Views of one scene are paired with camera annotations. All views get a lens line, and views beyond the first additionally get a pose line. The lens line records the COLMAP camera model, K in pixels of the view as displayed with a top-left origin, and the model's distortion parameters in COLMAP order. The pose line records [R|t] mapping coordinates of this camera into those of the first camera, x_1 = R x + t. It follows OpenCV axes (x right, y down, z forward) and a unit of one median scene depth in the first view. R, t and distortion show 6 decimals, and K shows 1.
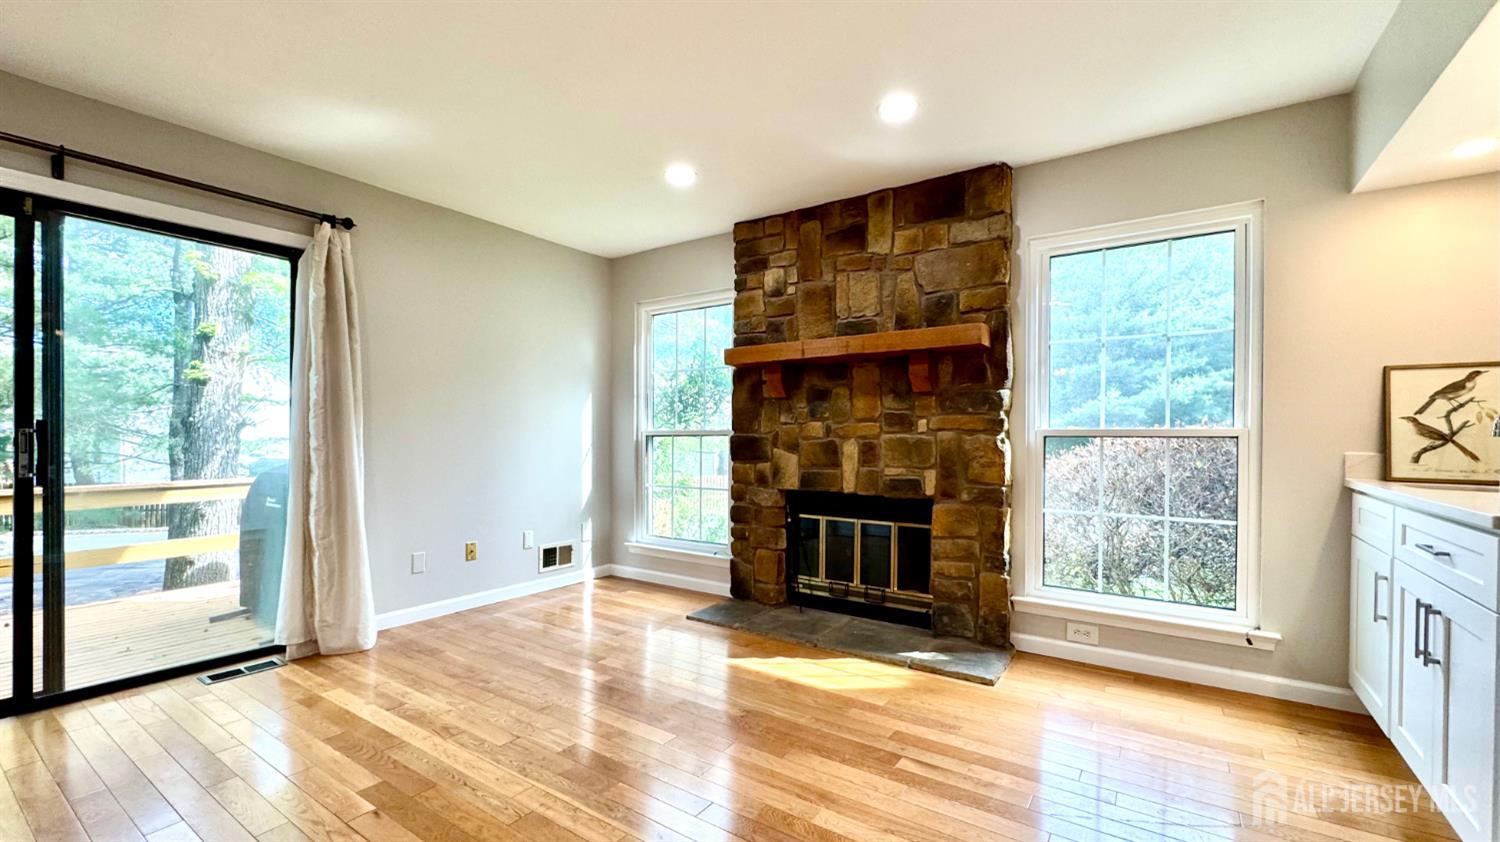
lens RADIAL K [[597.6, 0, 751.5], [0, 597.6, 435.9], [0, 0, 1]] dist [0.000296, 0.000061]
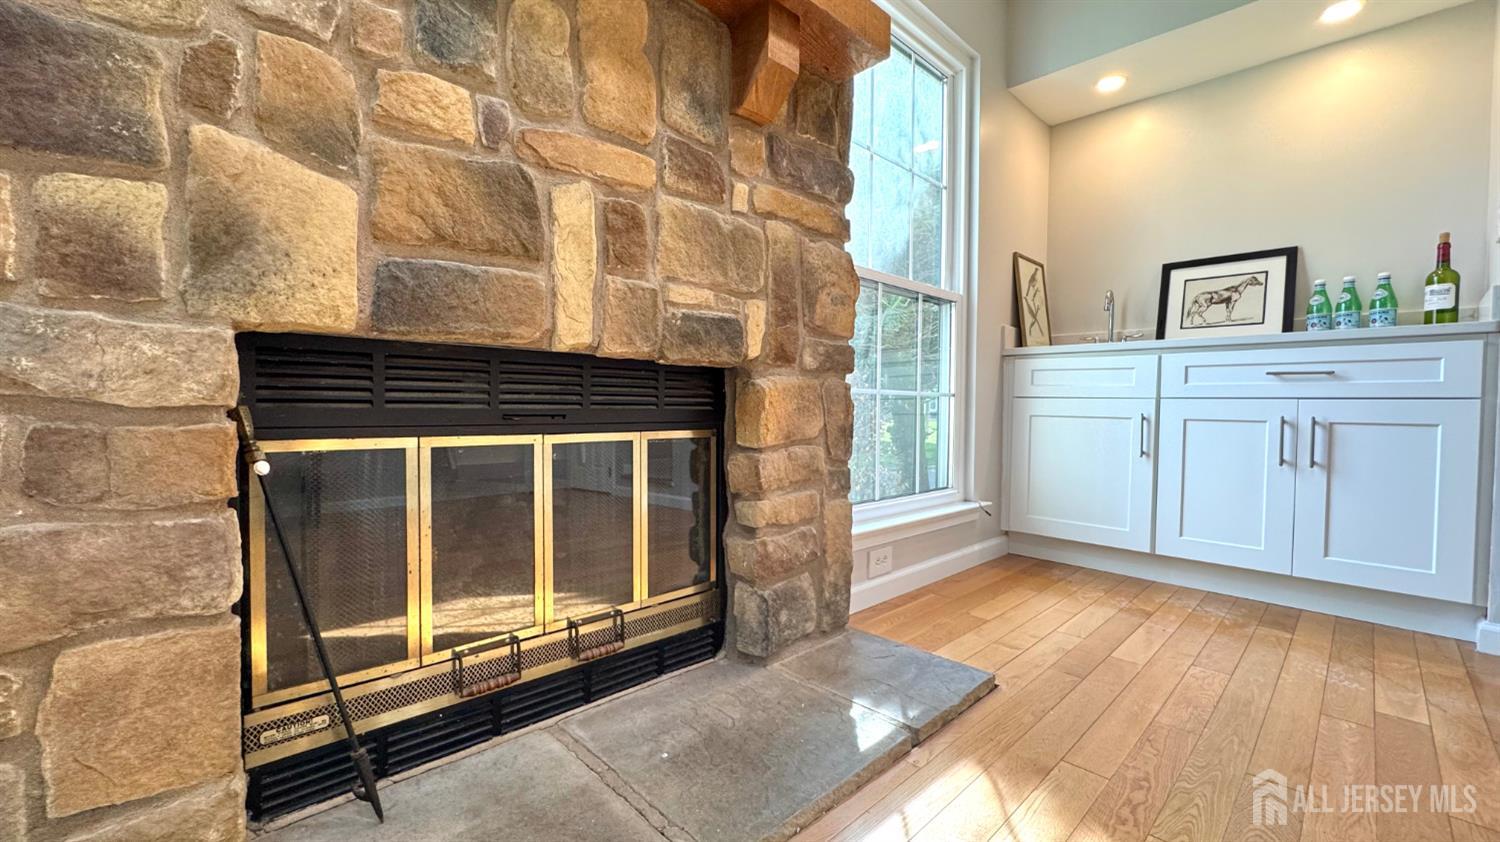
lens RADIAL K [[597.6, 0, 748.2], [0, 597.6, 417.5], [0, 0, 1]] dist [0.000296, 0.000061]
pose [[0.220993, -0.022231, 0.975022, -0.134025], [-0.015723, 0.999529, 0.026353, 0.126416], [-0.975149, -0.021154, 0.220540, 0.861778]]
